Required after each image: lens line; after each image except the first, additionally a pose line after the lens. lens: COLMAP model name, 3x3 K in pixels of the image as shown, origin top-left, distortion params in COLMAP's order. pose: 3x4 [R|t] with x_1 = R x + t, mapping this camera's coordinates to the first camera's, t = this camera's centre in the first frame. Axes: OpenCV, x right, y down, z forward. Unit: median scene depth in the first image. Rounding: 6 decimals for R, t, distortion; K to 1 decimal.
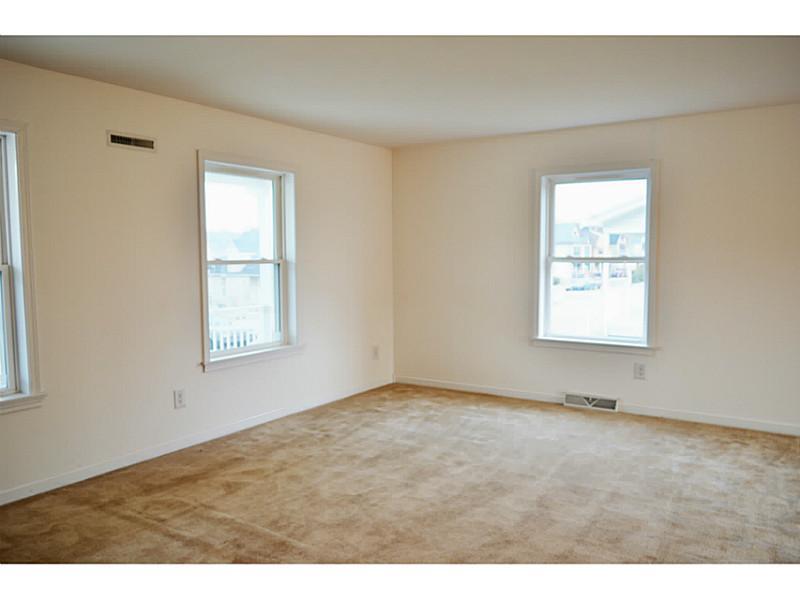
lens RADIAL K [[624.3, 0, 400.0], [0, 624.3, 299.5], [0, 0, 1]] dist [-0.010382, 0.003012]
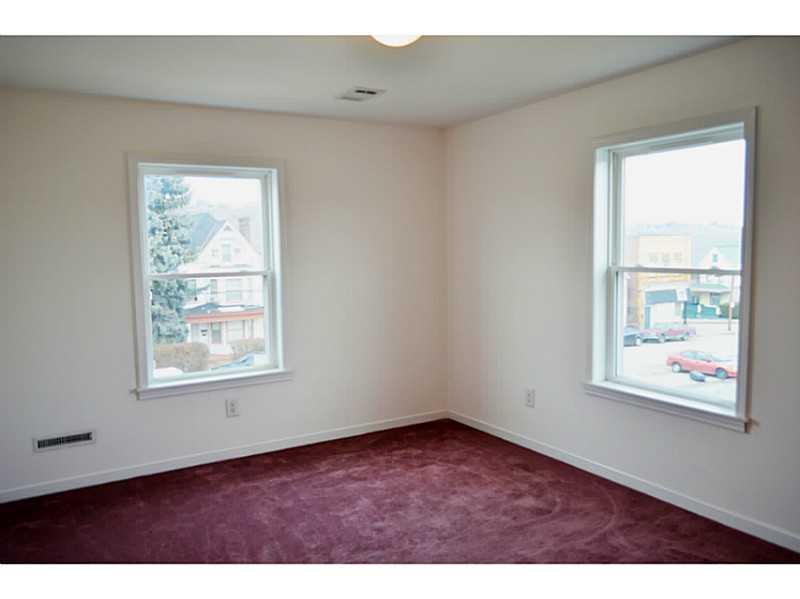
lens RADIAL K [[608.9, 0, 400.0], [0, 608.9, 299.5], [0, 0, 1]] dist [0.001844, 0.000594]
pose [[0.897438, 0.025825, -0.440383, 0.345437], [-0.014409, 0.999468, 0.029248, -0.050842], [0.440904, -0.019903, 0.897333, 0.319499]]
